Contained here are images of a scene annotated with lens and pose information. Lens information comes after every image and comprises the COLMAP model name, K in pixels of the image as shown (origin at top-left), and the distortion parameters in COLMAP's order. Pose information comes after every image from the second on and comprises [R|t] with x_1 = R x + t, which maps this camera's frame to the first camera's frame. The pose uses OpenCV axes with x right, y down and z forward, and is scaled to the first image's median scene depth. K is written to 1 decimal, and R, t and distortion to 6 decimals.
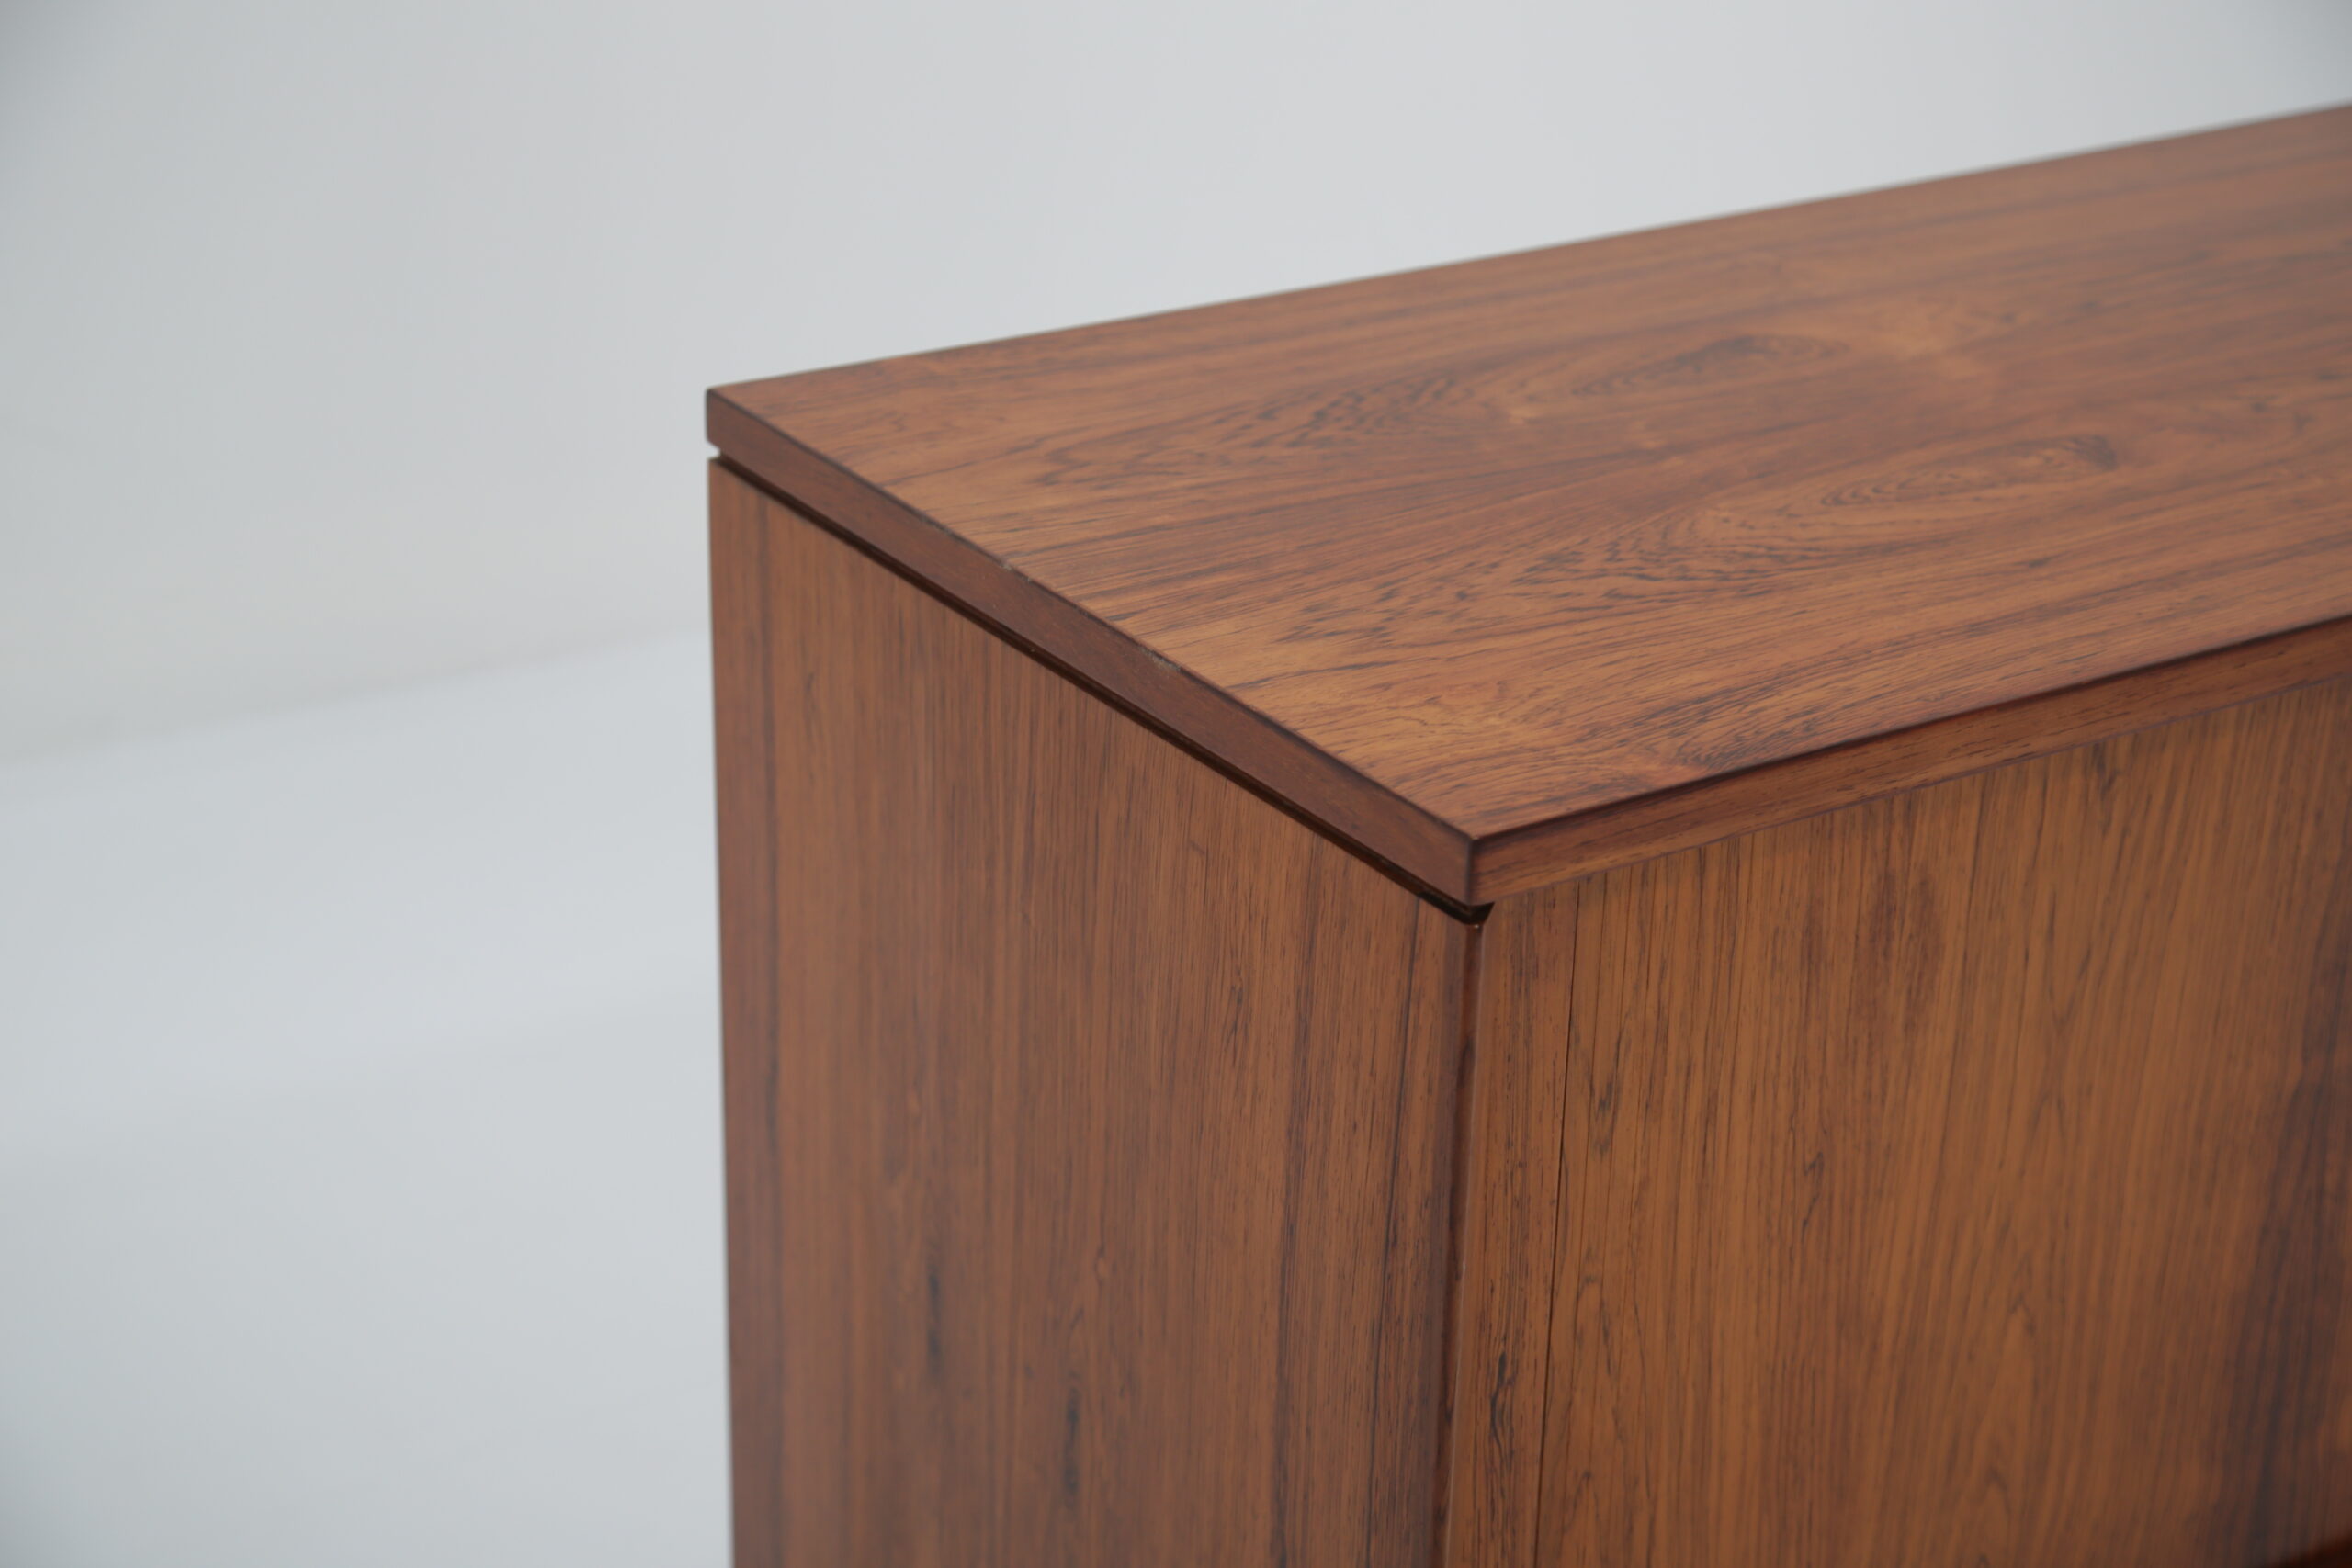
lens RADIAL K [[4054.9, 0, 1174.1], [0, 4054.9, 848.4], [0, 0, 1]] dist [0.222842, 0.048738]
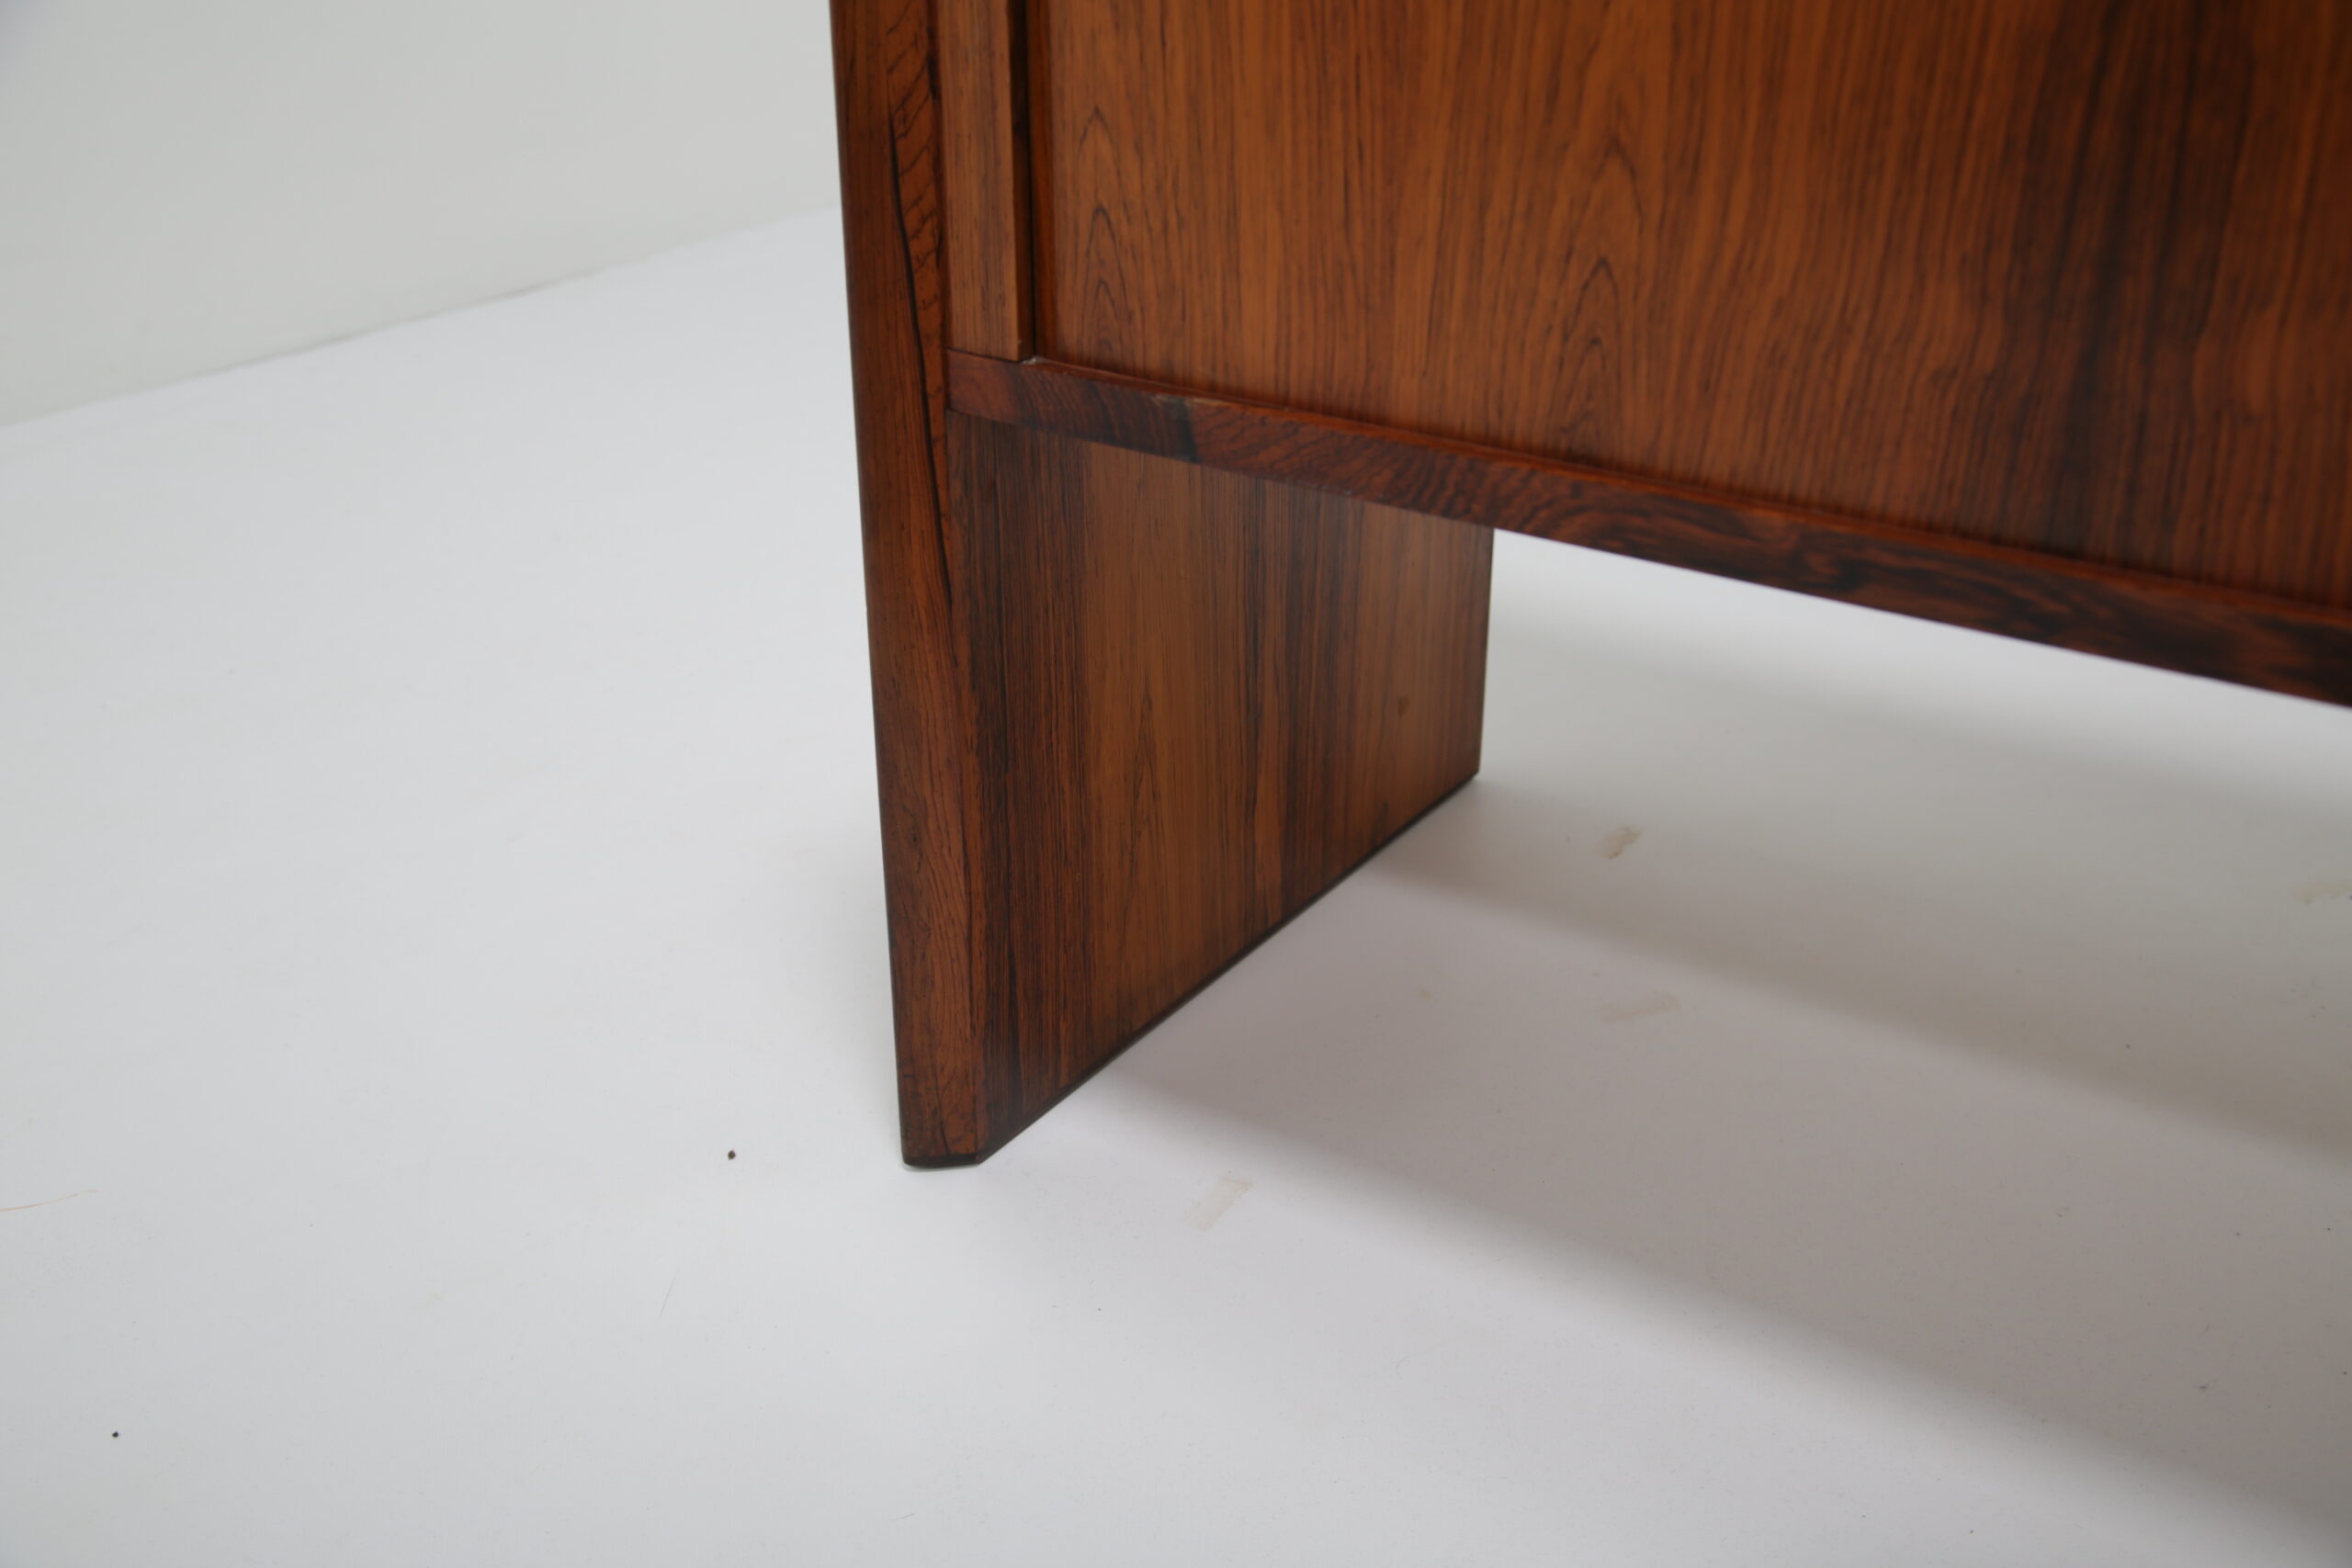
lens RADIAL K [[2316.1, 0, 1173.2], [0, 2316.1, 820.4], [0, 0, 1]] dist [-0.001959, 0.026215]
pose [[0.382922, 0.392596, -0.836205, 0.665416], [-0.368857, 0.894888, 0.251237, 0.208135], [0.846945, 0.212235, 0.487484, 0.798868]]
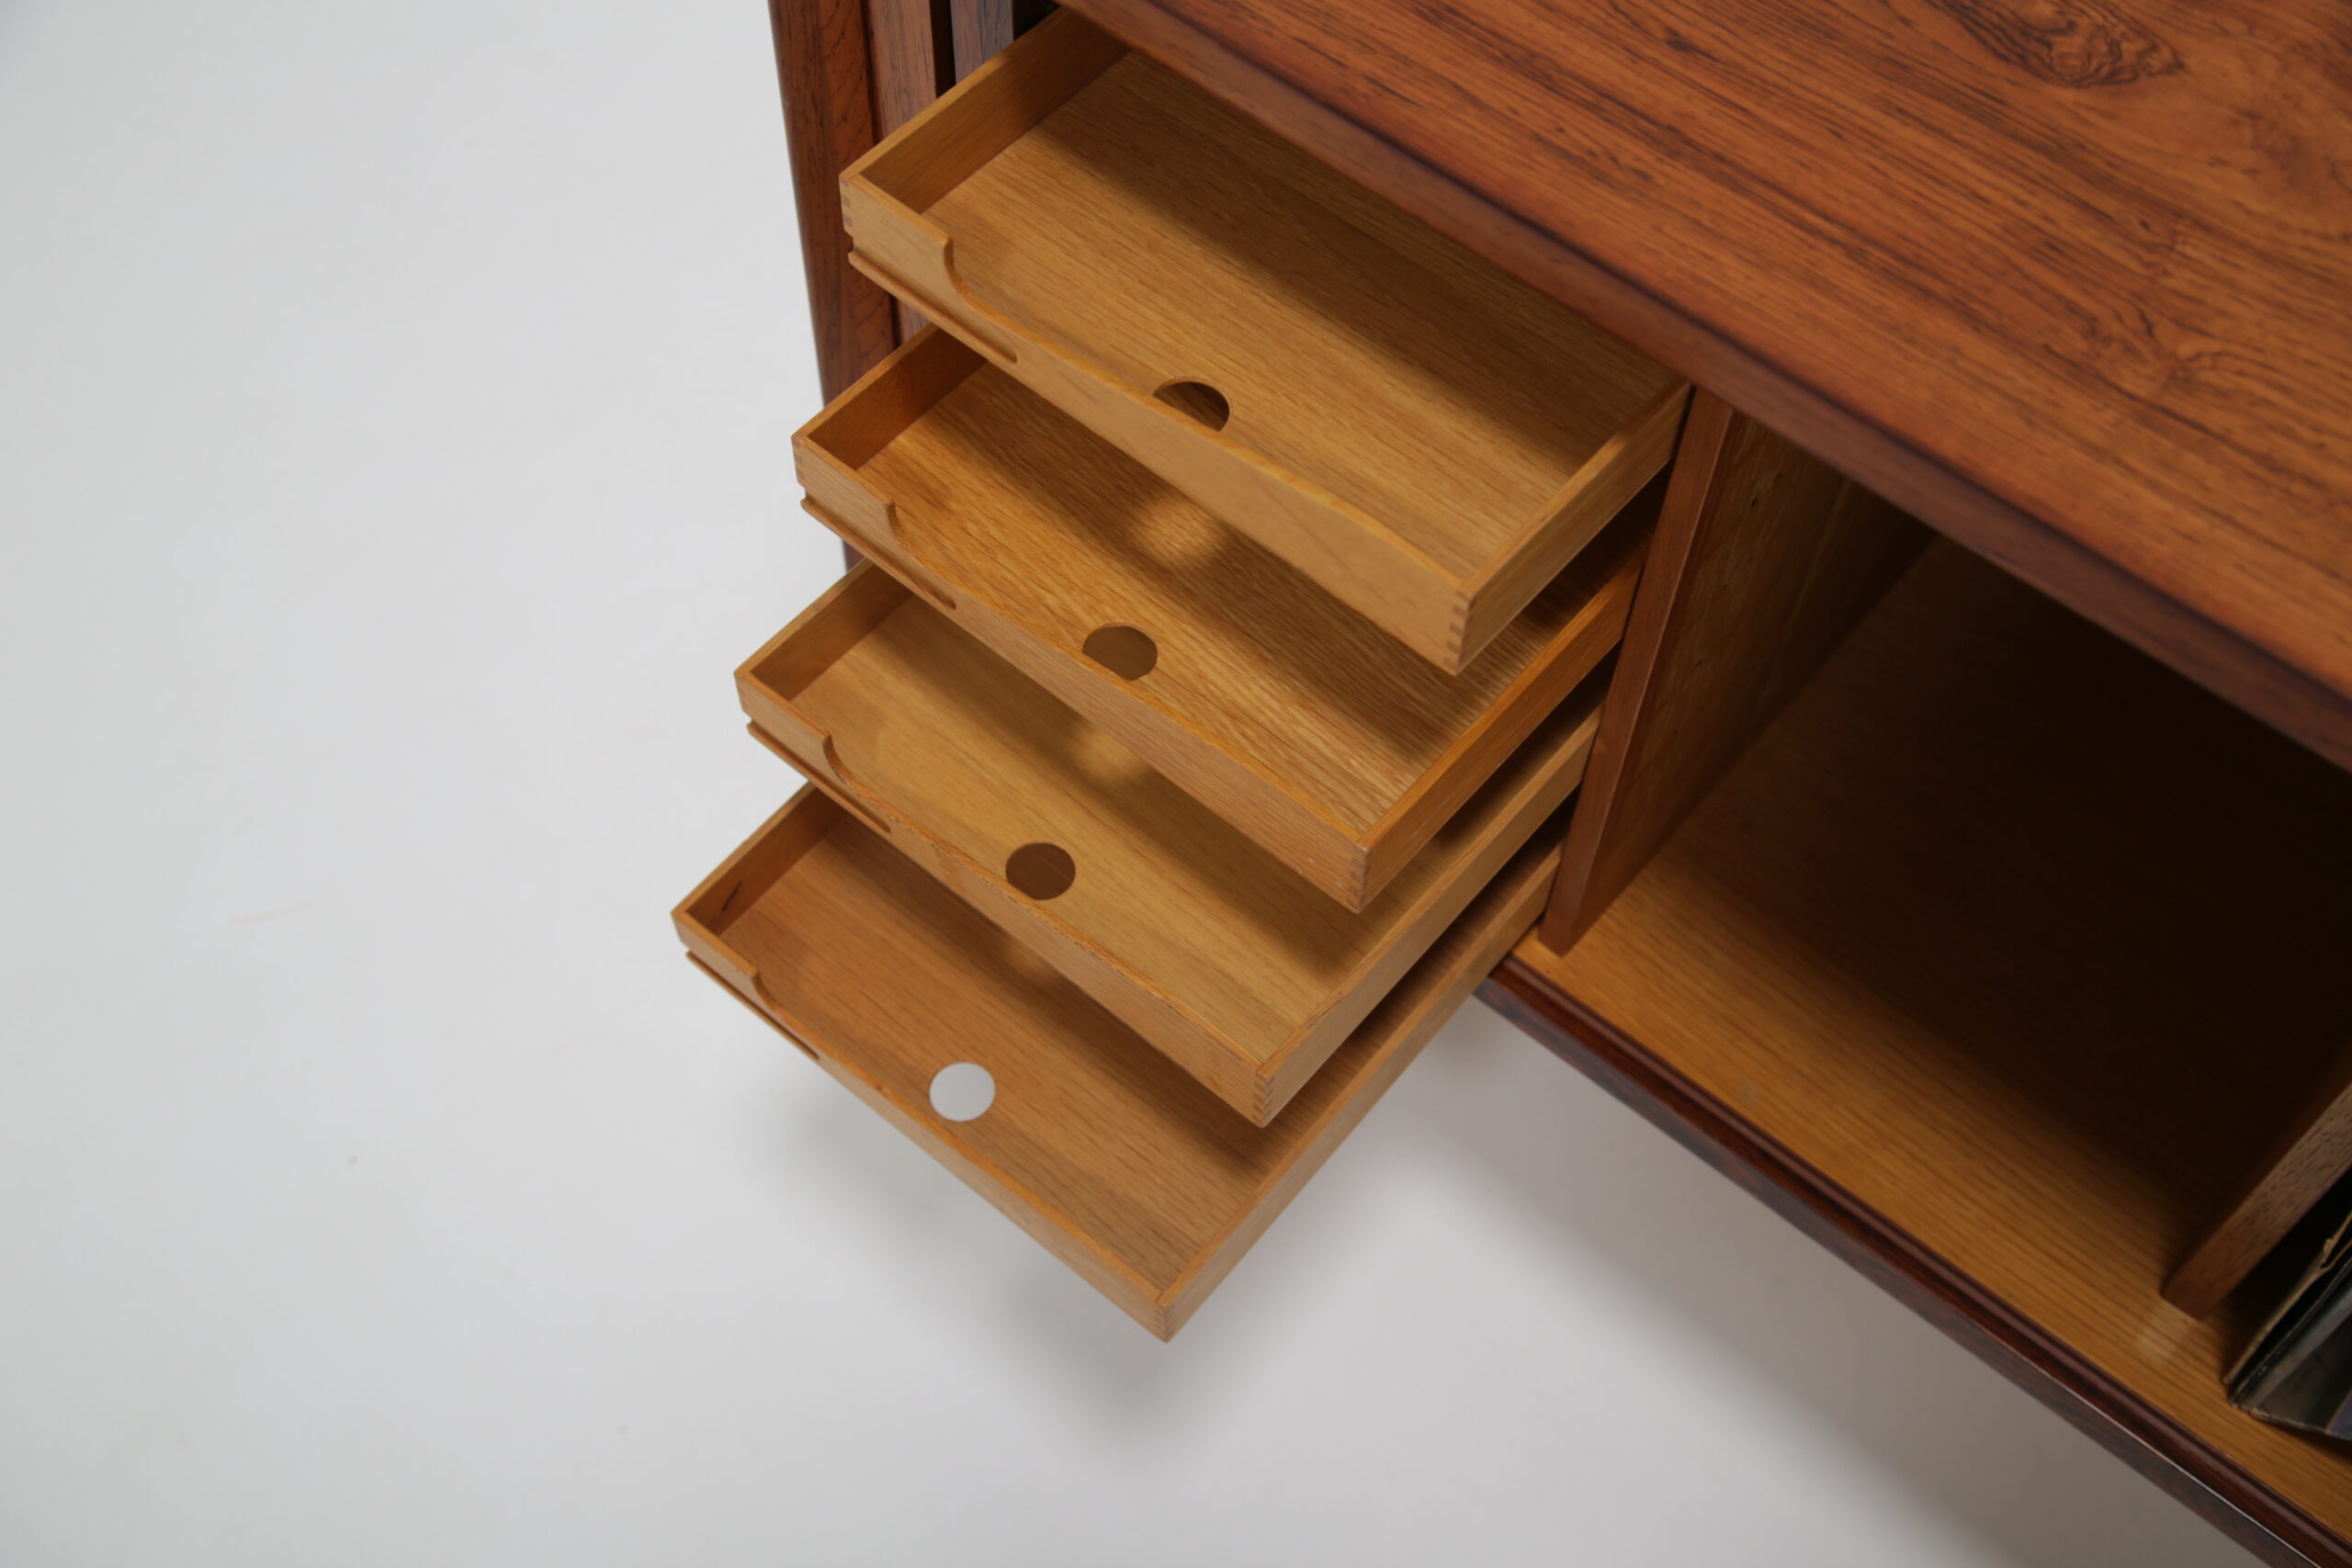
lens RADIAL K [[2589.9, 0, 1176.0], [0, 2589.9, 784.0], [0, 0, 1]] dist [0.016890, 0.021488]
pose [[0.288282, 0.793008, -0.536686, 0.624180], [-0.405740, 0.608841, 0.681680, -0.318599], [0.867334, 0.021239, 0.497273, 0.663841]]
